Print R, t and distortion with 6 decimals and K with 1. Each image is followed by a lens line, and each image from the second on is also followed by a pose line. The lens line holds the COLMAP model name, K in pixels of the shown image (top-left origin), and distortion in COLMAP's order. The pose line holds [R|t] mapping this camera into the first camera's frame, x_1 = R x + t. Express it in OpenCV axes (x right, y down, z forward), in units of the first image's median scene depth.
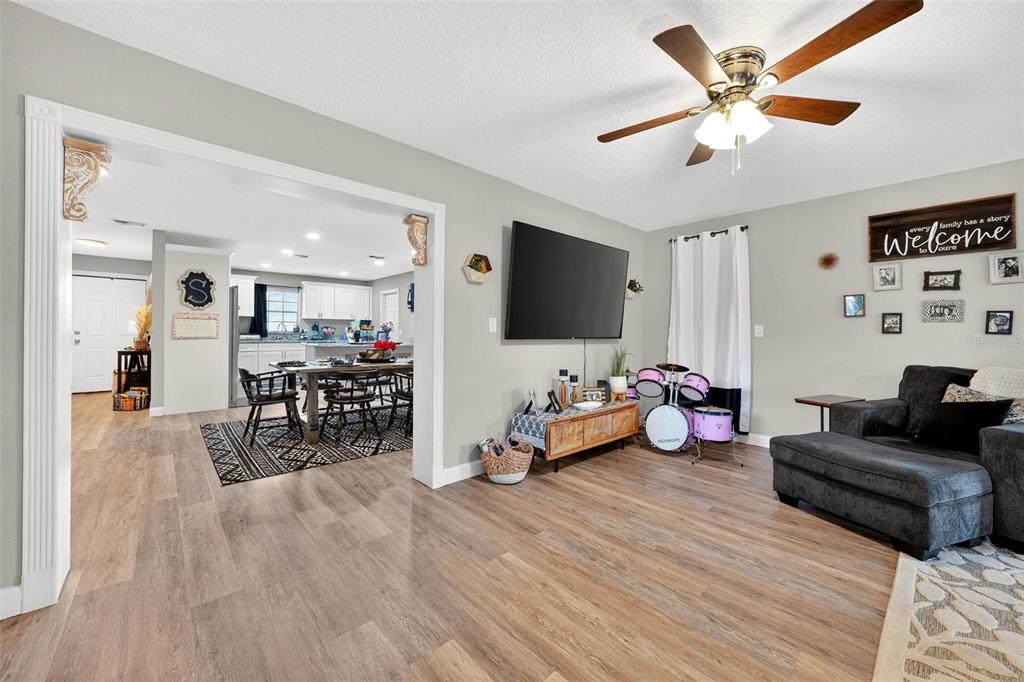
lens RADIAL K [[395.8, 0, 514.4], [0, 395.8, 332.4], [0, 0, 1]] dist [0.000249, 0.000295]
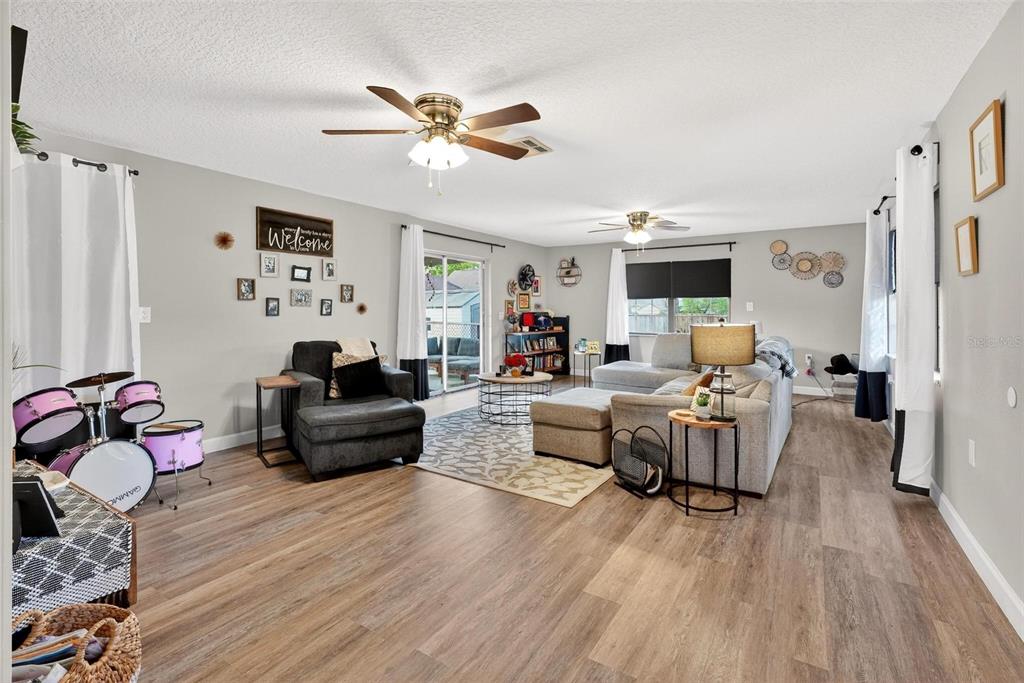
lens RADIAL K [[465.7, 0, 537.7], [0, 465.7, 308.9], [0, 0, 1]] dist [-0.001330, -0.000040]
pose [[-0.286099, -0.006497, 0.958178, -0.609141], [-0.002247, 0.999979, 0.006110, -0.030803], [-0.958197, -0.000405, -0.286107, 0.741845]]
